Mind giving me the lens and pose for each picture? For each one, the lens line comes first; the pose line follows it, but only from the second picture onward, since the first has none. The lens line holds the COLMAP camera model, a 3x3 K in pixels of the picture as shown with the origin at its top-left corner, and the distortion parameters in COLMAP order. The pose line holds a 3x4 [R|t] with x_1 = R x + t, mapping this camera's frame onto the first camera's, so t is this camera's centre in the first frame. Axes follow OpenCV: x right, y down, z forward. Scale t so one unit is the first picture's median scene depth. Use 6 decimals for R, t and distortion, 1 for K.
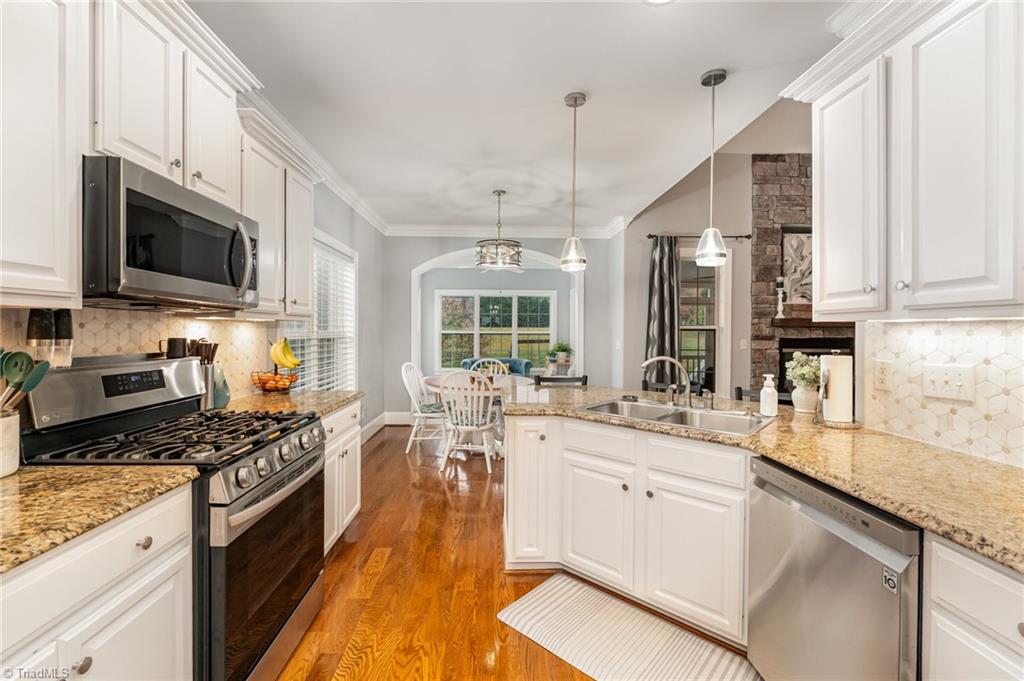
lens RADIAL K [[425.8, 0, 510.5], [0, 425.8, 335.0], [0, 0, 1]] dist [-0.002060, -0.000320]
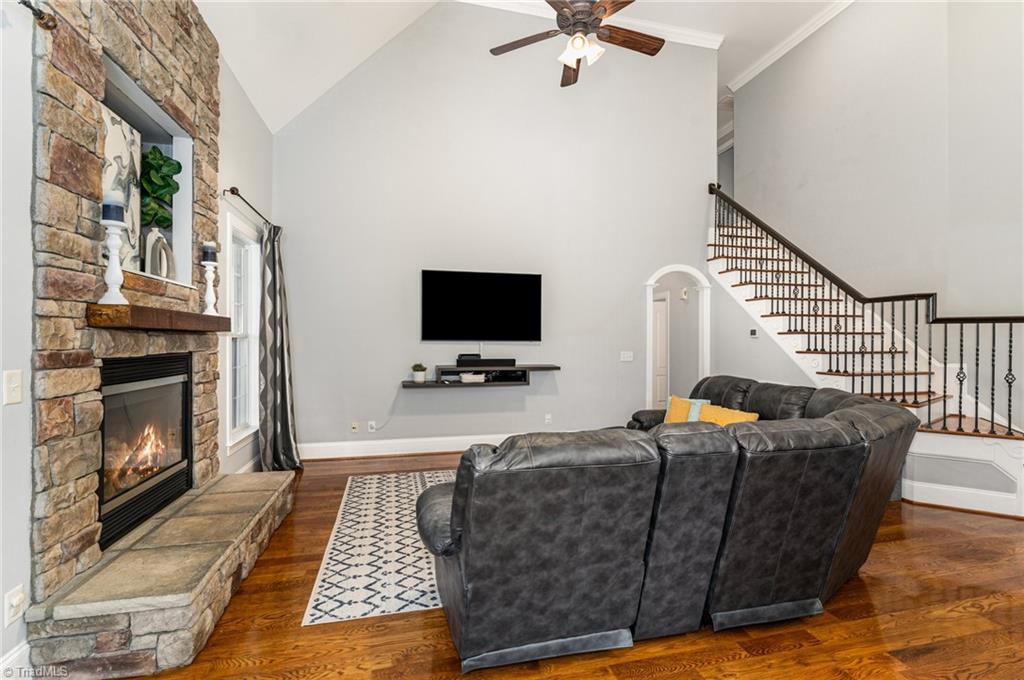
lens RADIAL K [[458.4, 0, 519.4], [0, 458.4, 340.9], [0, 0, 1]] dist [0.000336, 0.000577]
pose [[-0.212966, -0.008024, 0.977027, 0.180415], [0.003709, 0.999952, 0.009021, -0.010769], [-0.977053, 0.005544, -0.212926, 0.767722]]
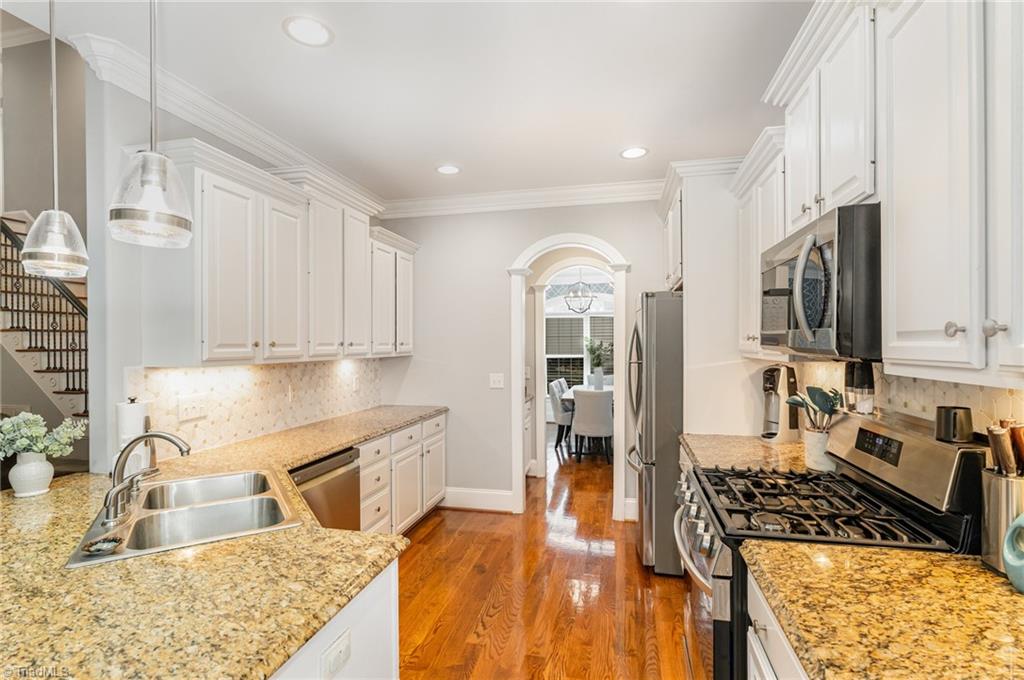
lens RADIAL K [[489.4, 0, 509.0], [0, 489.4, 341.7], [0, 0, 1]] dist [-0.003216, -0.000803]
pose [[-0.966517, 0.002455, 0.256592, -0.128539], [0.003846, 0.999980, 0.004920, -0.033460], [-0.256575, 0.005743, -0.966507, 0.664614]]
